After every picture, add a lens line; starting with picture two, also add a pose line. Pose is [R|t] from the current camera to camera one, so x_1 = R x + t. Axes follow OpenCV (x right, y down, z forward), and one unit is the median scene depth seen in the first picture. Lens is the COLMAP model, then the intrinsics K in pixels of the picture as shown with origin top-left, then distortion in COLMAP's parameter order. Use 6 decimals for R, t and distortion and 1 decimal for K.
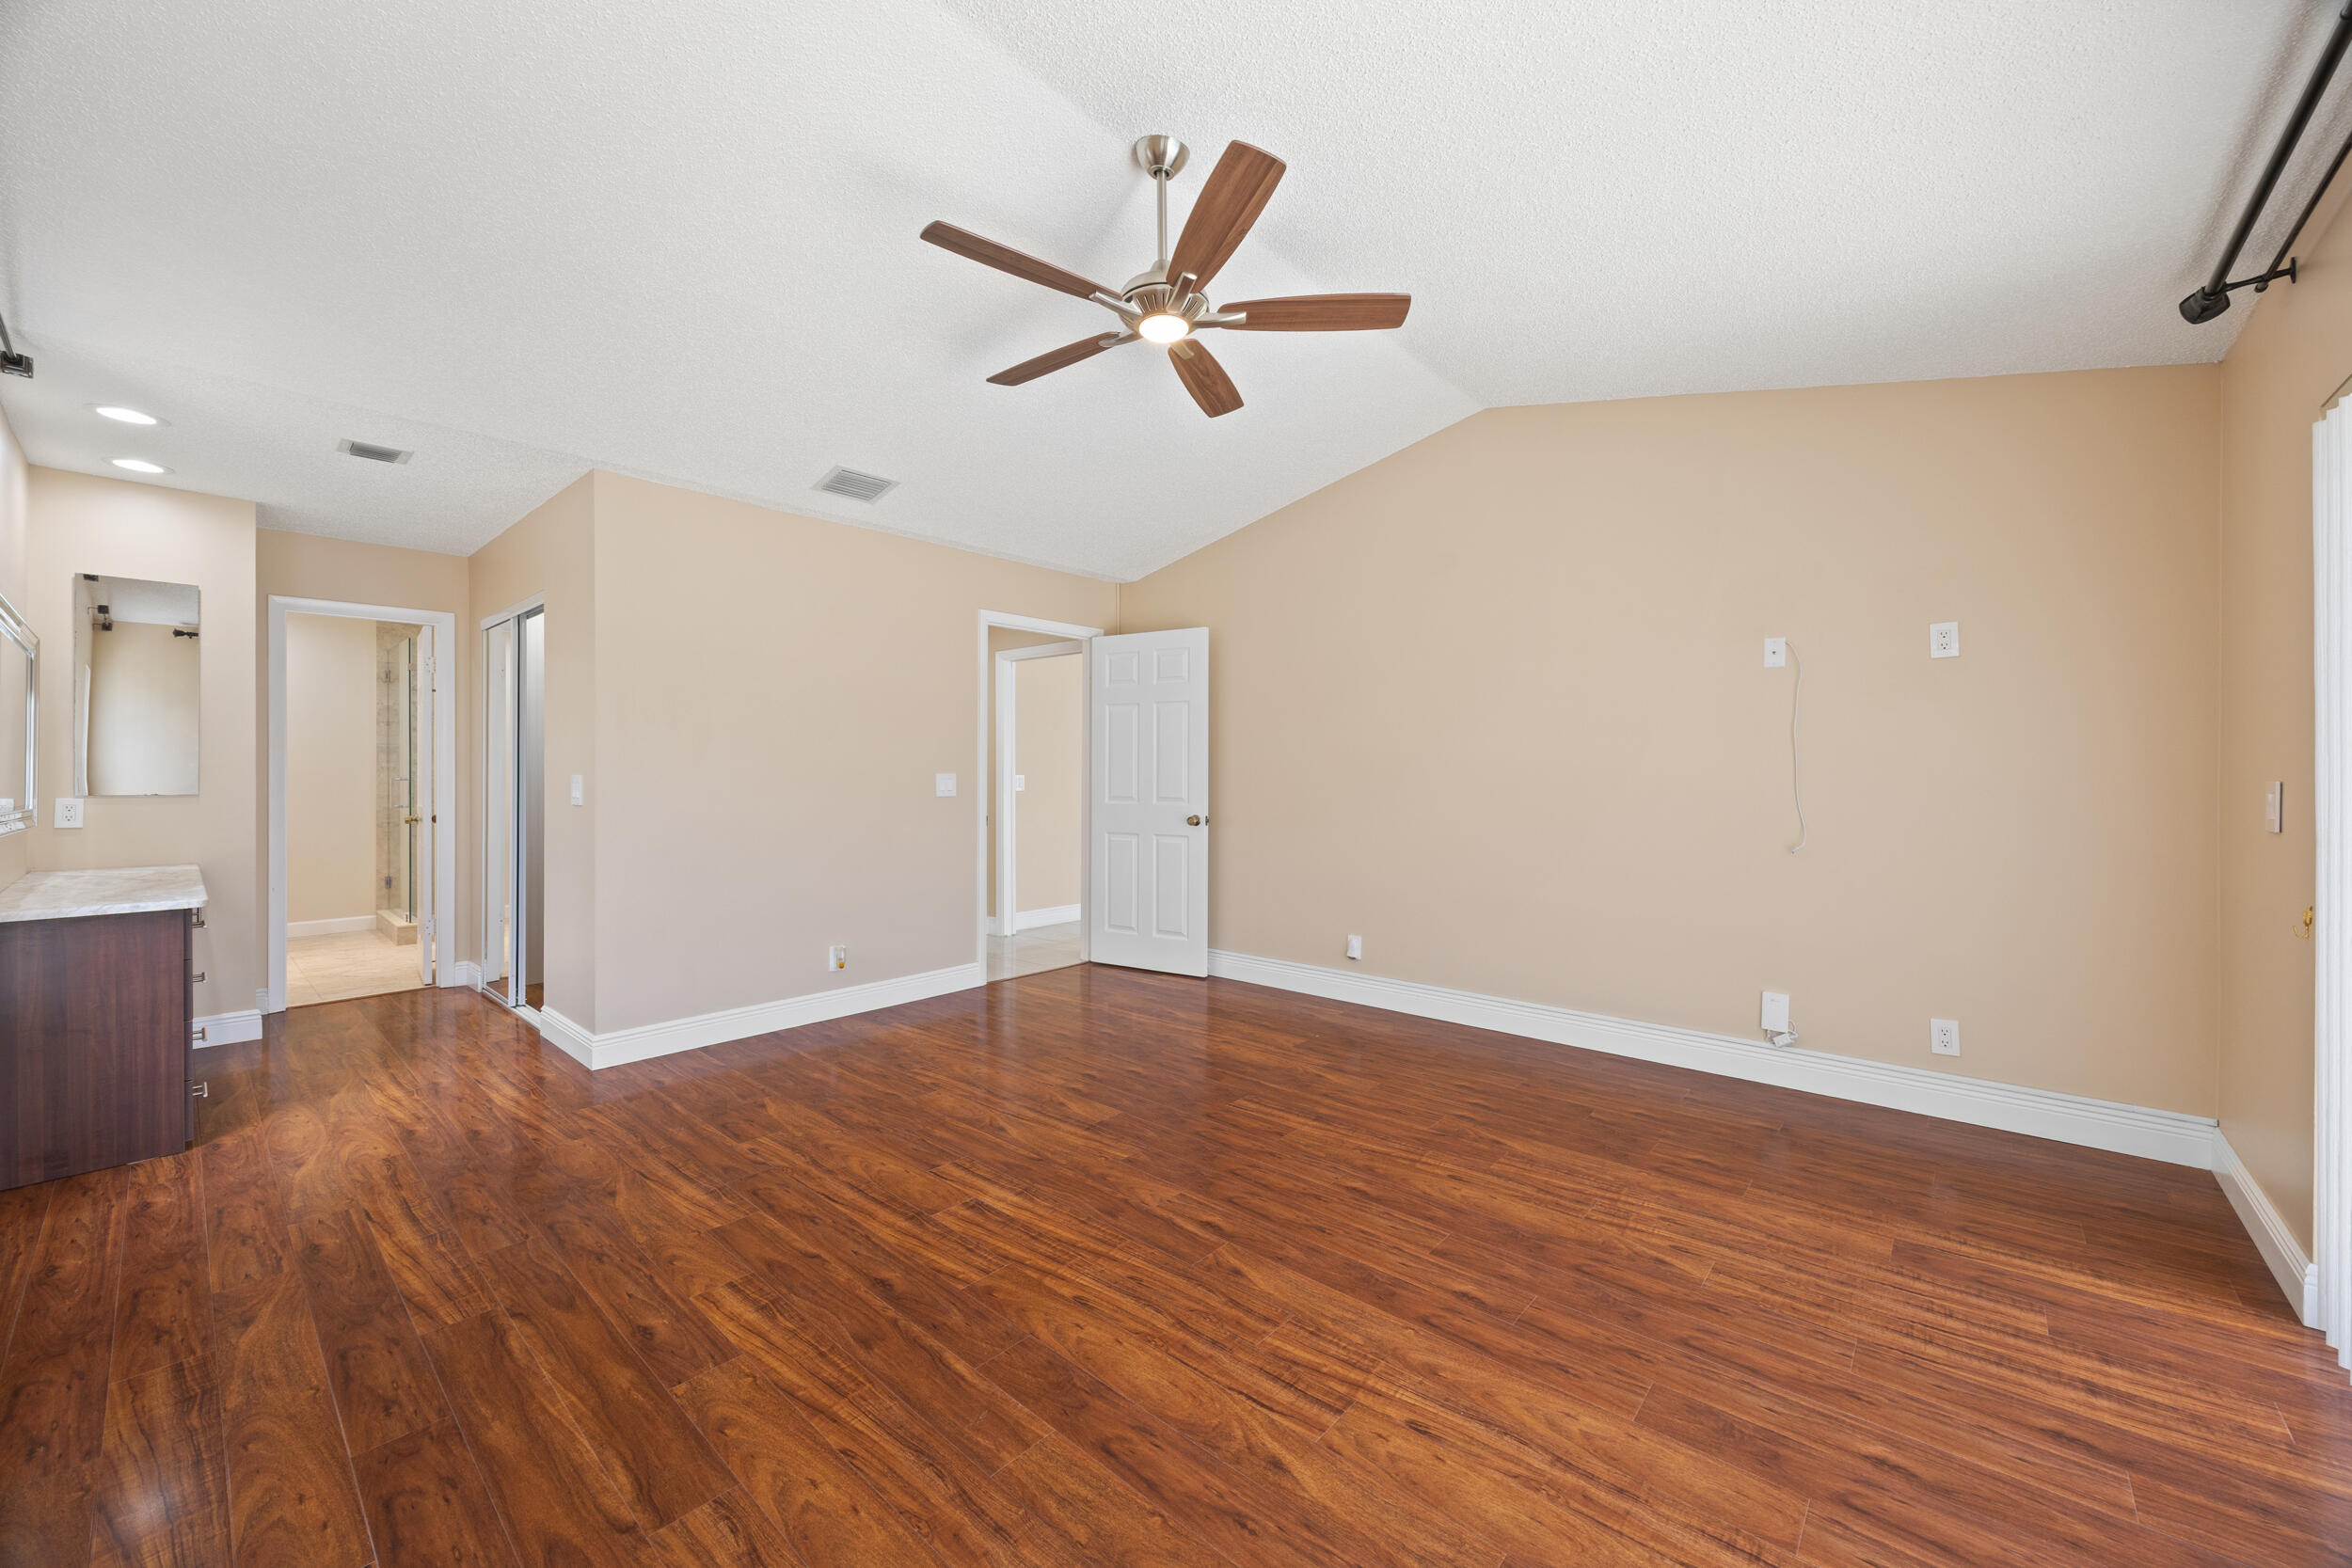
lens RADIAL K [[887.2, 0, 1178.2], [0, 887.2, 773.4], [0, 0, 1]] dist [-0.002474, -0.000197]
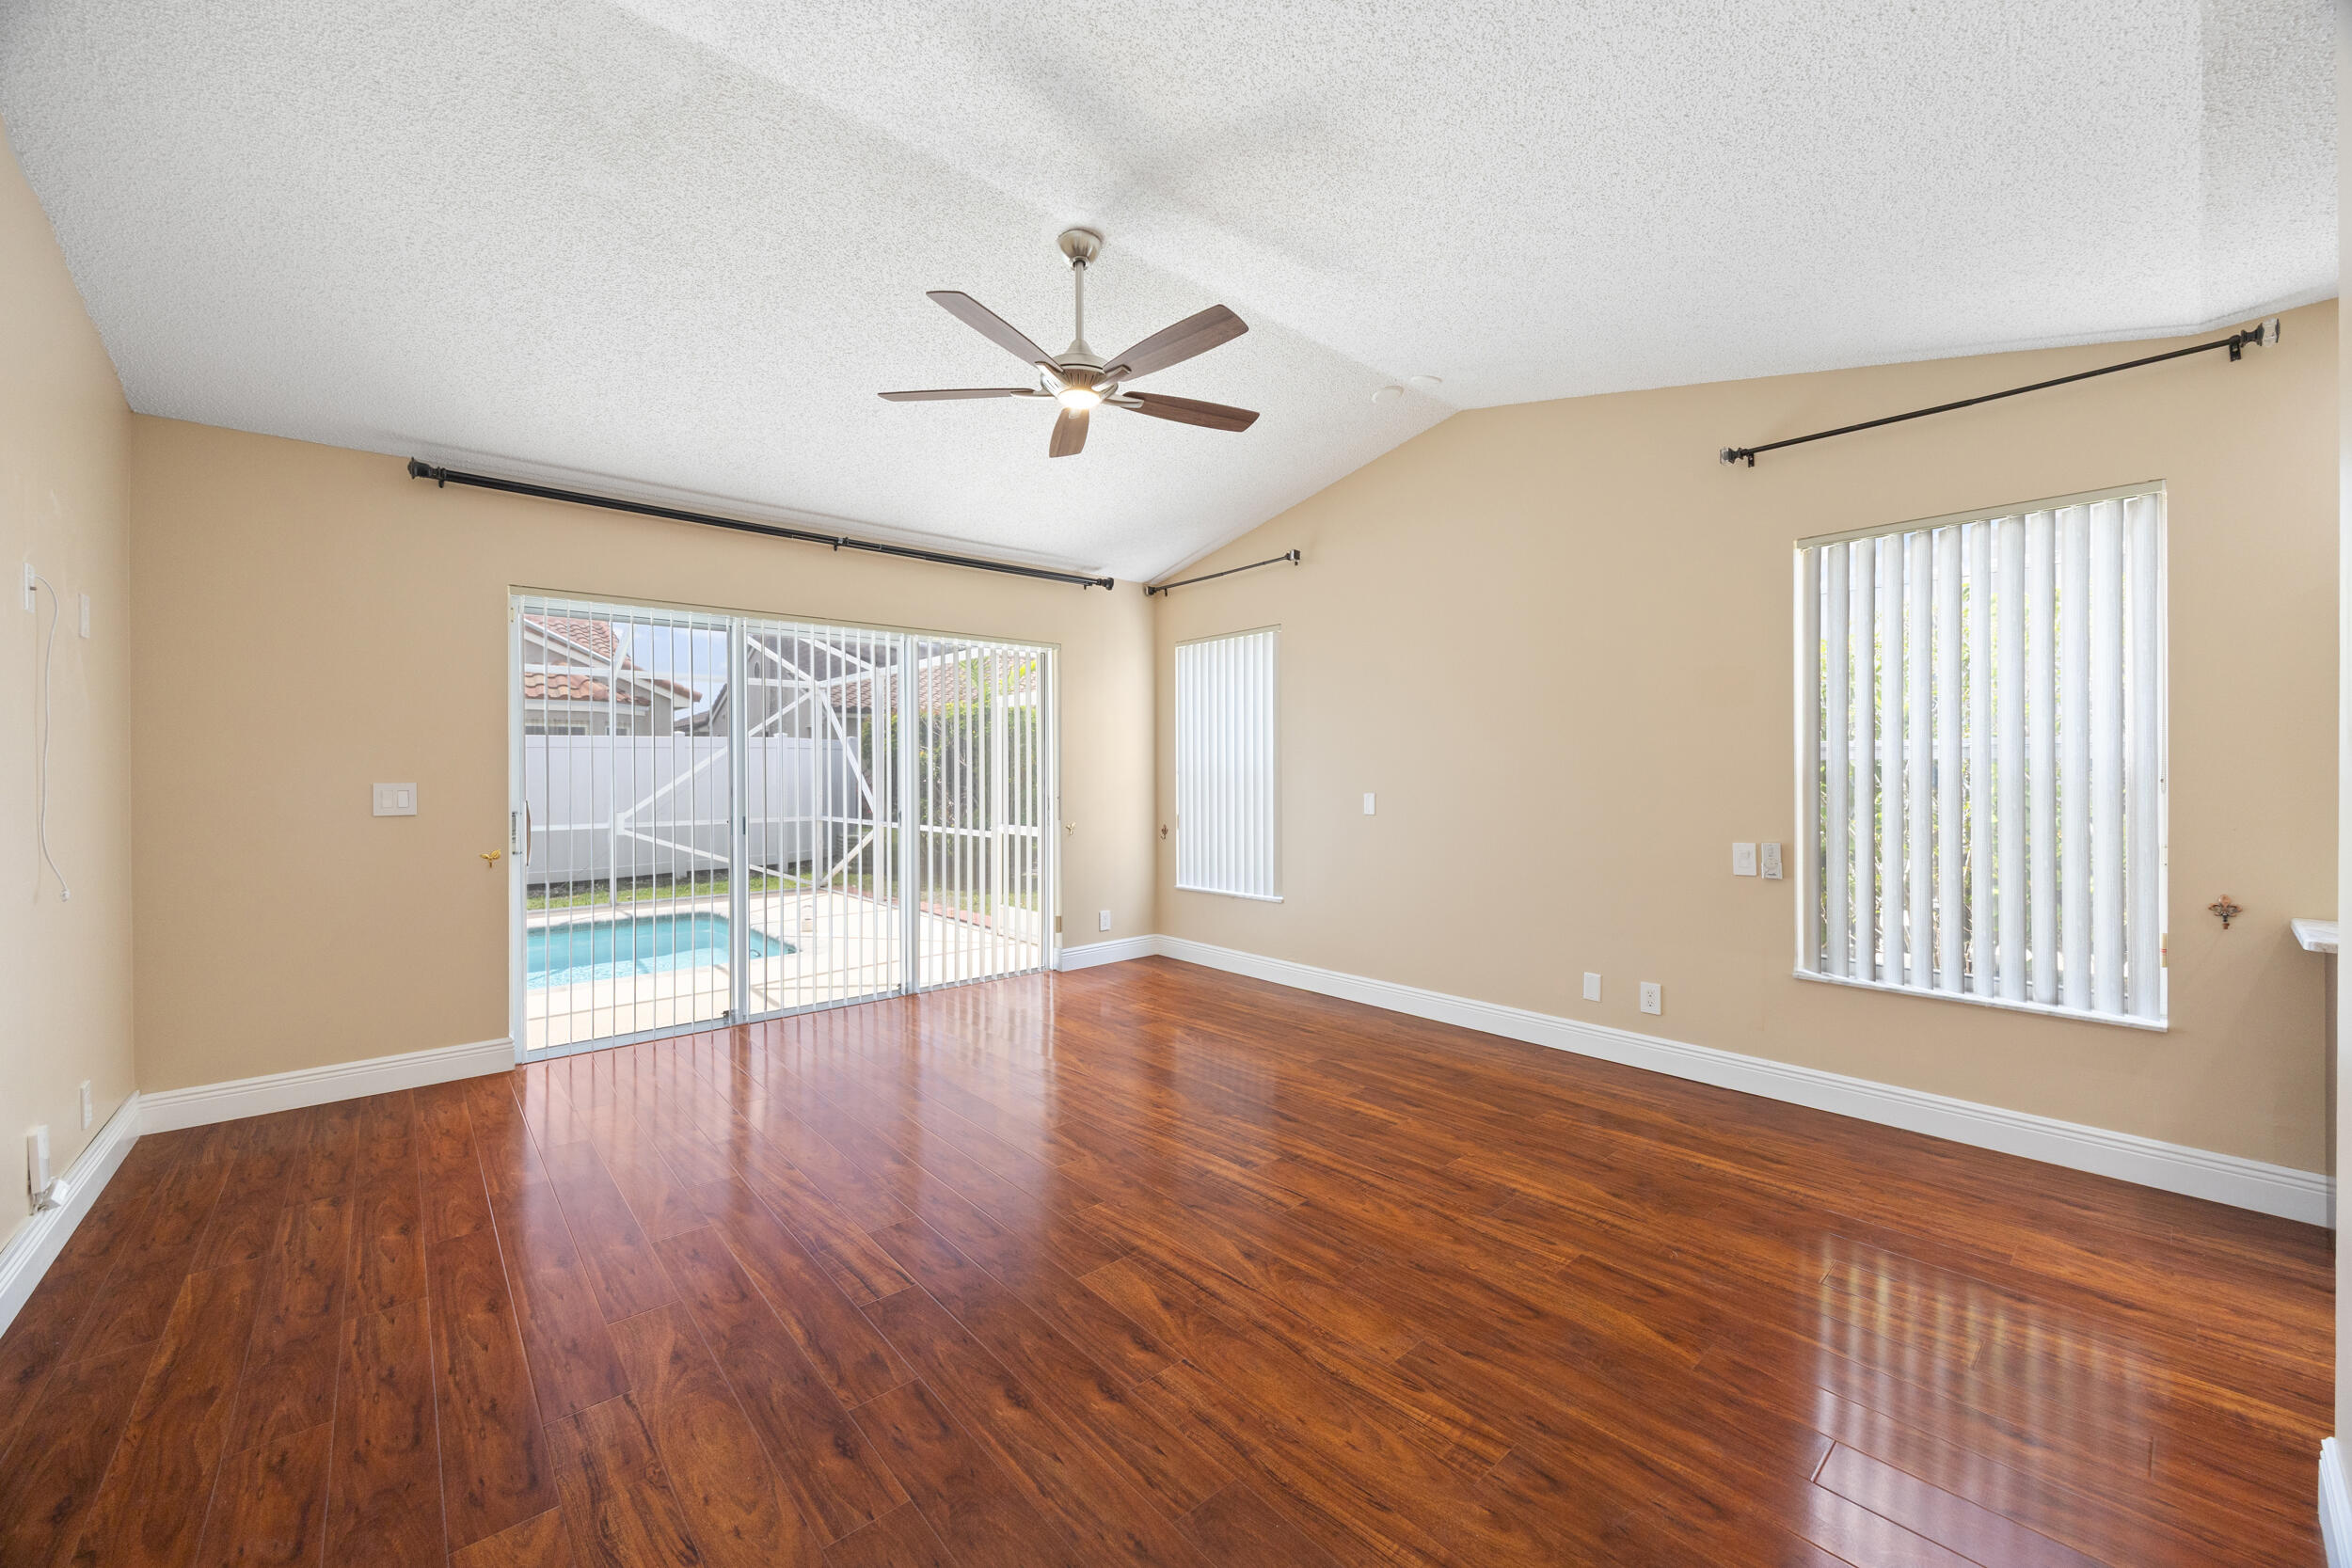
lens RADIAL K [[887.2, 0, 1178.2], [0, 887.2, 773.4], [0, 0, 1]] dist [-0.002474, -0.000197]
pose [[-0.992167, 0.003187, 0.124881, -0.280460], [0.003445, 0.999992, 0.001851, -0.004051], [-0.124874, 0.002267, -0.992170, 2.078387]]
